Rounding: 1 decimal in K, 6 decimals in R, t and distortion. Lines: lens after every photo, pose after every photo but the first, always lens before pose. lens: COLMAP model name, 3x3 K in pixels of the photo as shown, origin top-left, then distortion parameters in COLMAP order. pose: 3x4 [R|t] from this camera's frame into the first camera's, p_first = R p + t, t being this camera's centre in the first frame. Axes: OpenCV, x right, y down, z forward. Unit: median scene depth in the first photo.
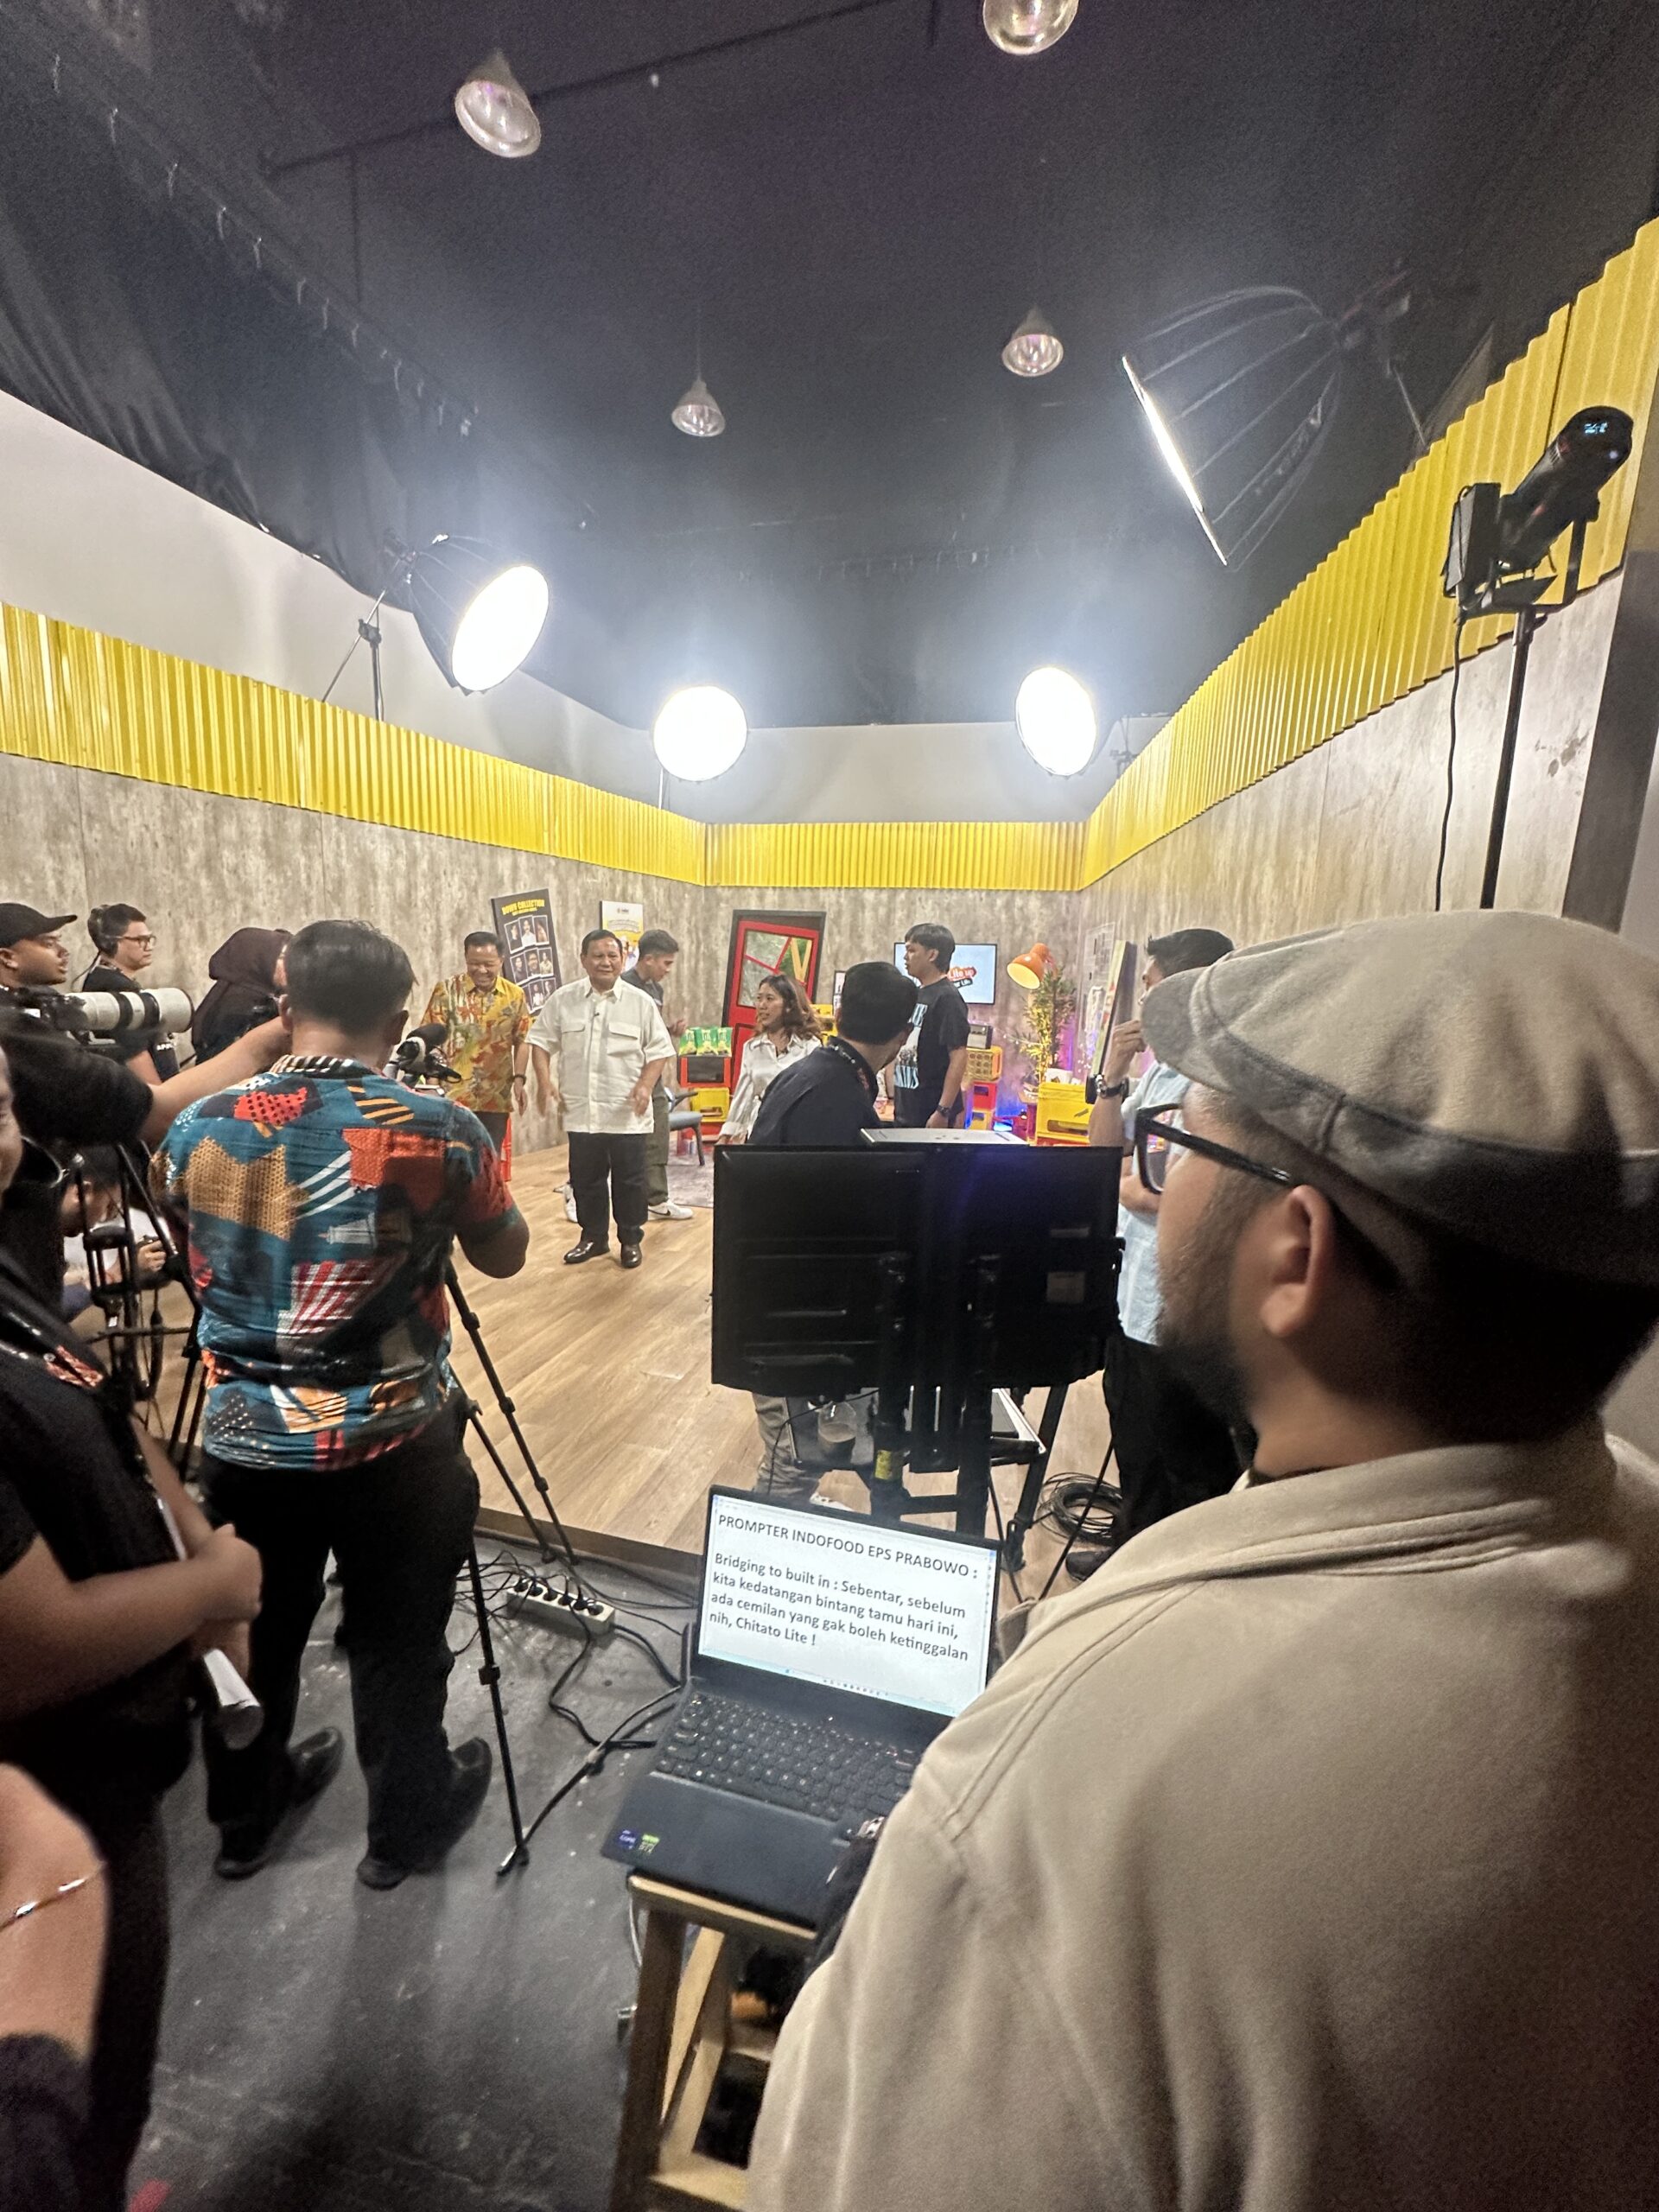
lens RADIAL K [[910.1, 0, 848.6], [0, 910.1, 1104.4], [0, 0, 1]] dist [0.005227, 0.003335]
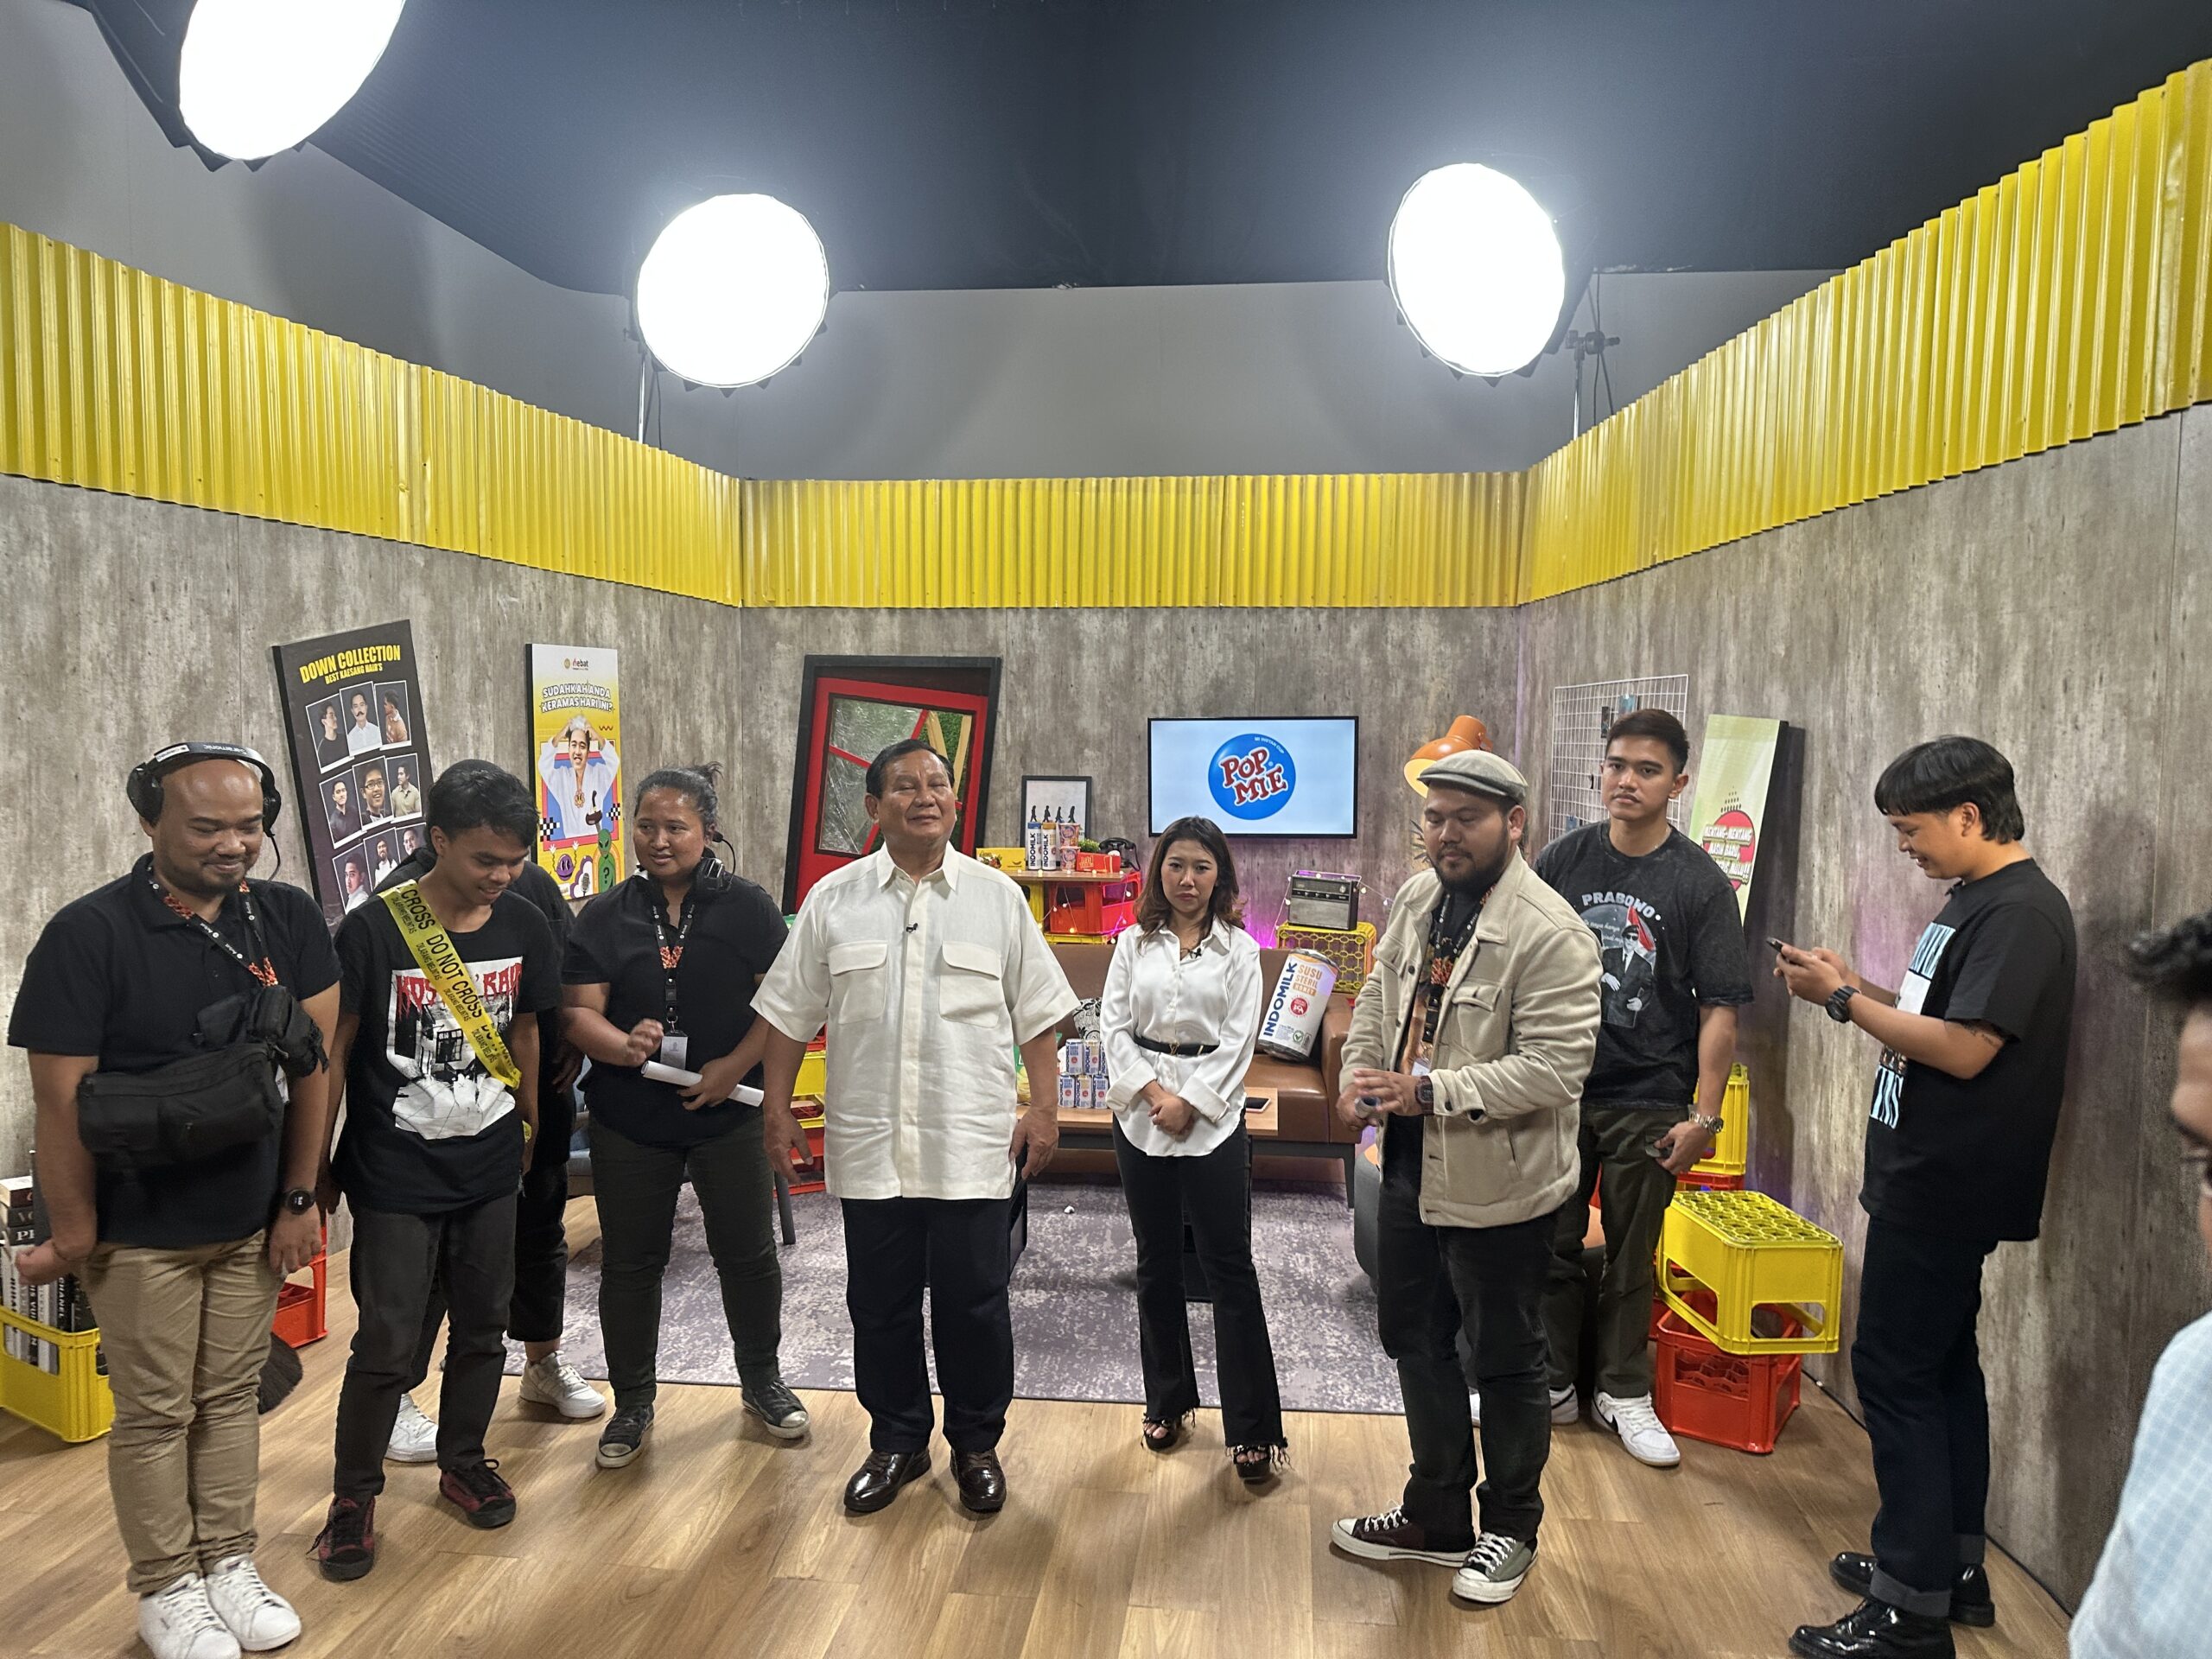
lens RADIAL K [[1583.7, 0, 1128.8], [0, 1583.7, 847.7], [0, 0, 1]] dist [0.064542, -0.092870]
pose [[0.990536, -0.034668, 0.132804, -0.101344], [0.045175, 0.996012, -0.076941, -0.058336], [-0.129606, 0.082213, 0.988151, 0.226842]]
